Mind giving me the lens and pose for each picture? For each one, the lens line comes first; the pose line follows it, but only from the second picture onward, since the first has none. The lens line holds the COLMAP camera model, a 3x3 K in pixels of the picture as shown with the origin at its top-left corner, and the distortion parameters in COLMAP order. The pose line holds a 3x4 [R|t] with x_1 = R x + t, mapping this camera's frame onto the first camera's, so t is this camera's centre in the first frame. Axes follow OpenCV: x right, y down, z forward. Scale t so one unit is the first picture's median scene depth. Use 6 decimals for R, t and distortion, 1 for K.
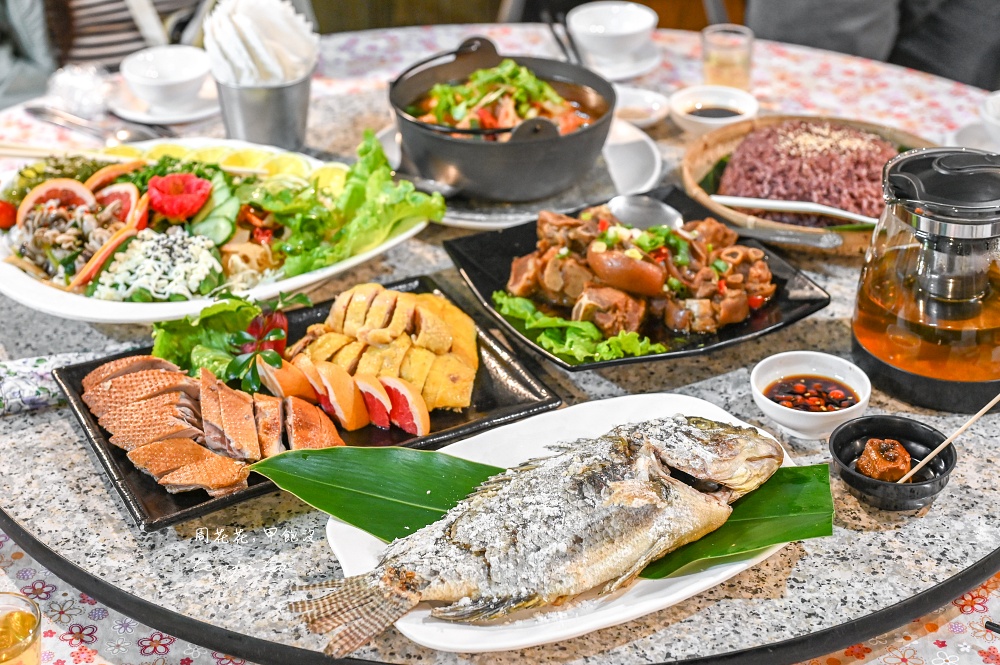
lens RADIAL K [[1659.6, 0, 500.0], [0, 1659.6, 332.5], [0, 0, 1]] dist [-0.013115, -0.002799]
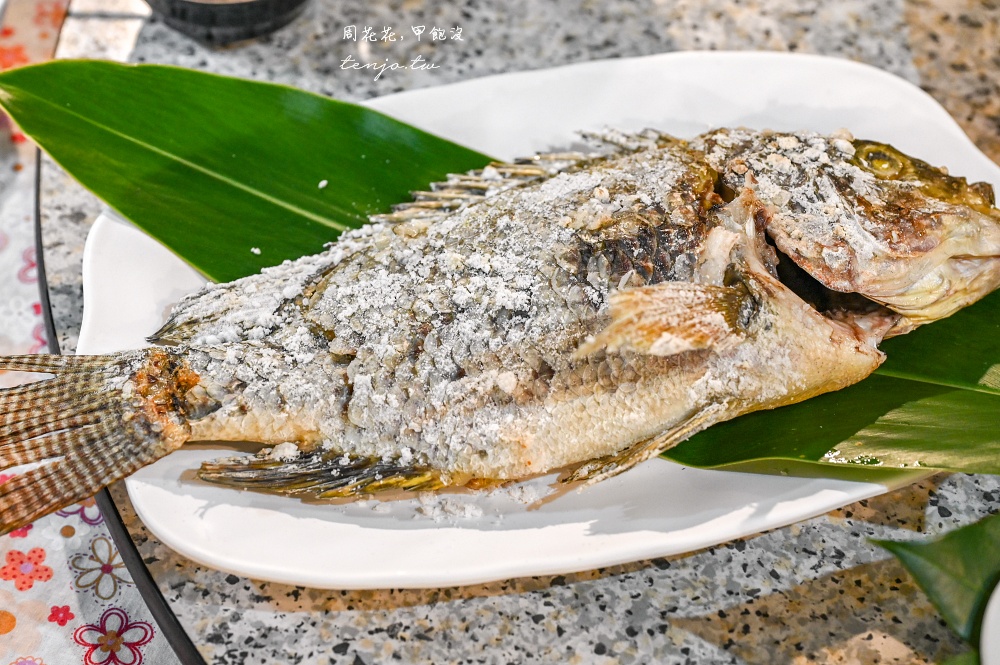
lens RADIAL K [[1561.3, 0, 500.0], [0, 1561.3, 332.5], [0, 0, 1]] dist [-0.072947, -0.035788]
pose [[0.957077, 0.238622, -0.164511, 0.104874], [-0.159335, 0.907315, 0.389091, -0.063696], [0.242109, -0.346177, 0.906391, 0.556674]]
